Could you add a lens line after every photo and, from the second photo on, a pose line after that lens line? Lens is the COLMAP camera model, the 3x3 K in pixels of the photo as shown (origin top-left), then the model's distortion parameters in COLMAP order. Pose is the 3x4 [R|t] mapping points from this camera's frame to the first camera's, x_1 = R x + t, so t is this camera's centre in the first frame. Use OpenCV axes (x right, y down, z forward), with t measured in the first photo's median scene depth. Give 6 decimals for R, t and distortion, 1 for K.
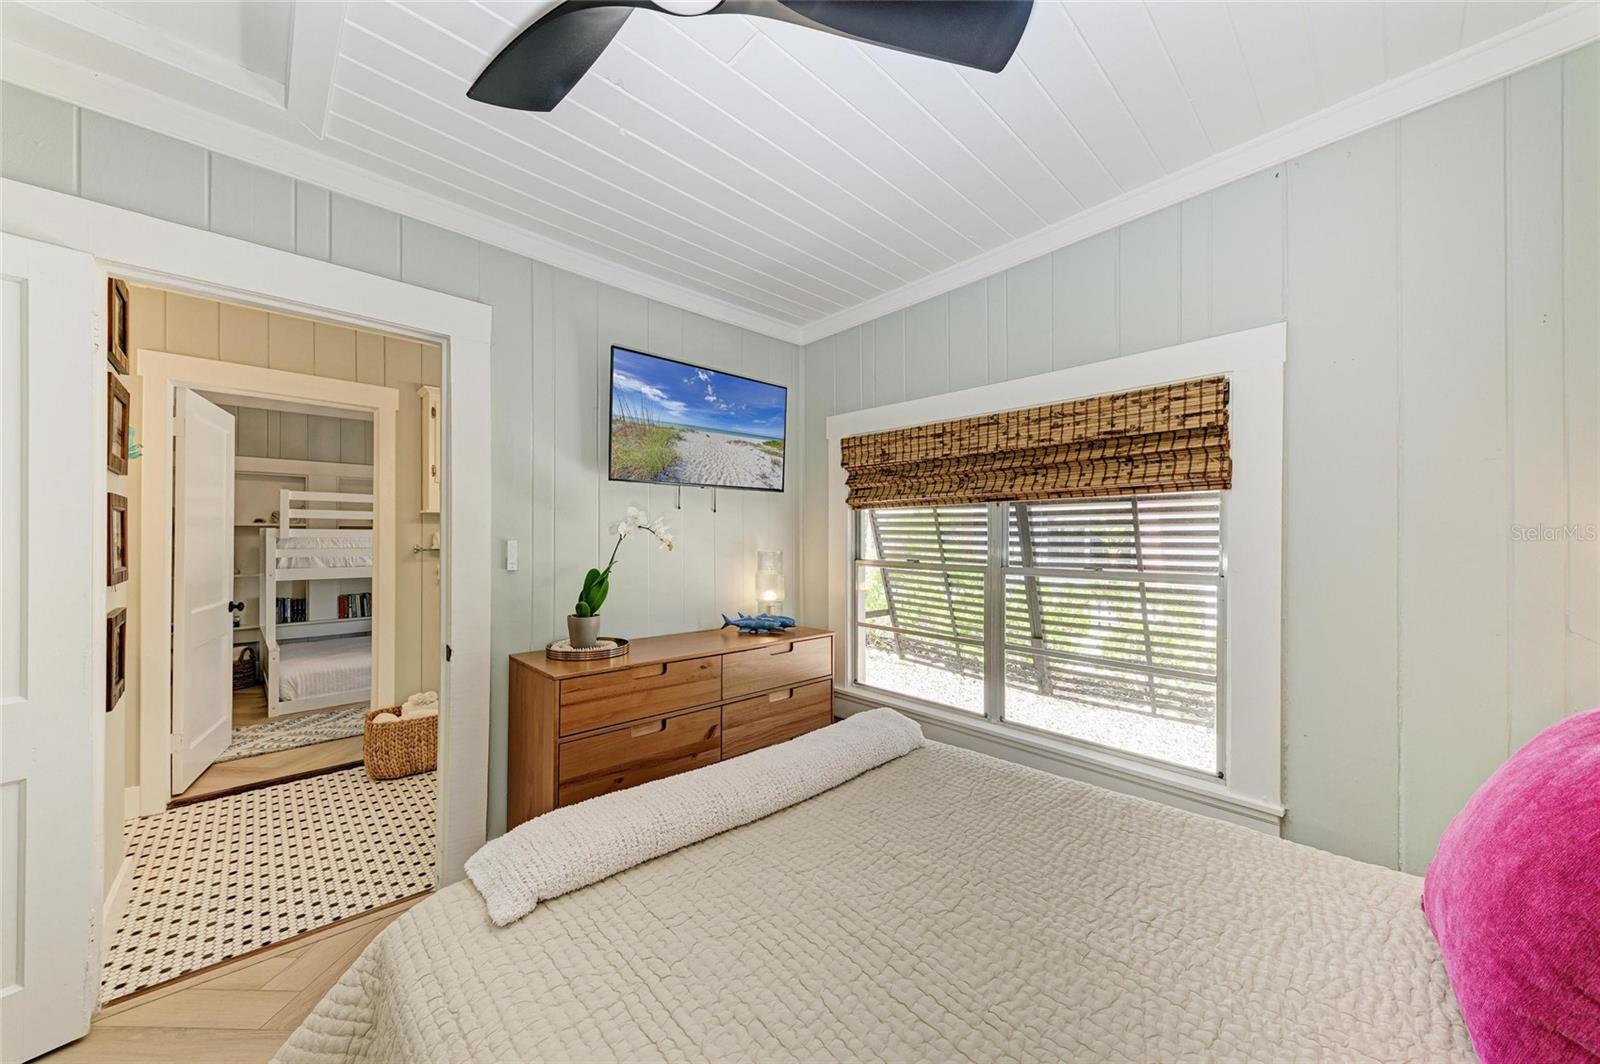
lens RADIAL K [[566.5, 0, 804.2], [0, 566.5, 538.1], [0, 0, 1]] dist [0.017732, -0.006048]
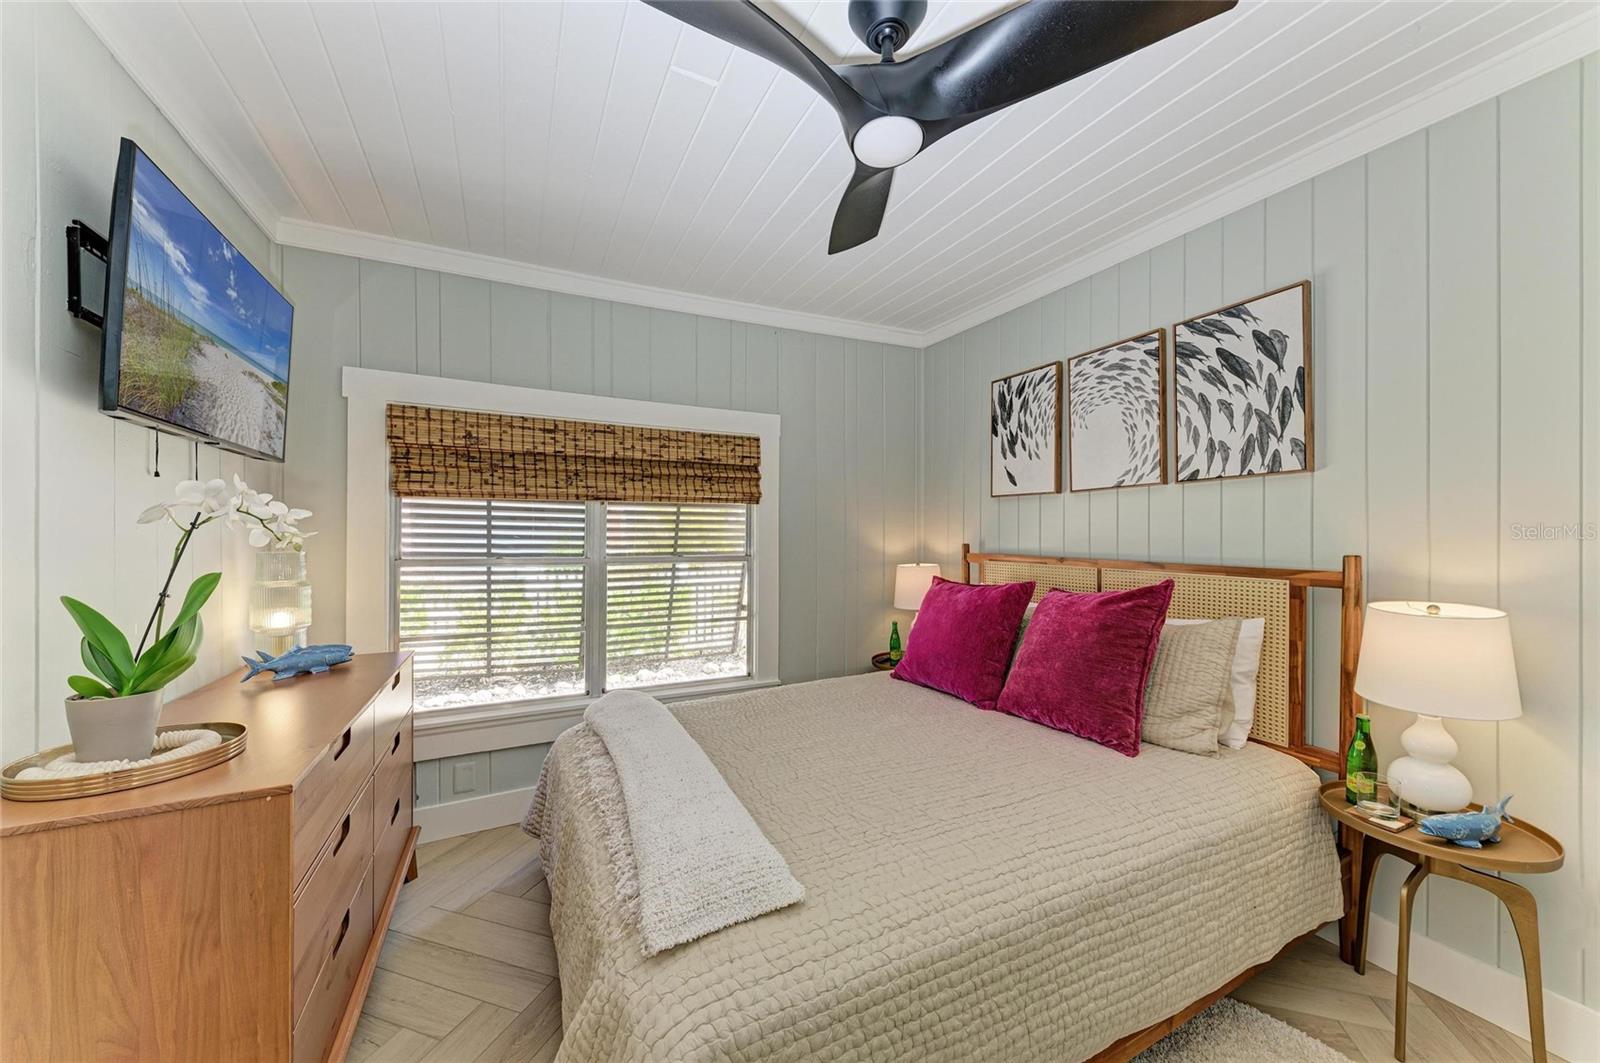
lens RADIAL K [[566.5, 0, 804.2], [0, 566.5, 537.6], [0, 0, 1]] dist [0.017732, -0.006048]
pose [[0.275135, -0.006307, 0.961385, -0.656858], [0.003146, 0.999979, 0.005660, 0.005052], [-0.961401, 0.001467, 0.275149, 0.306654]]
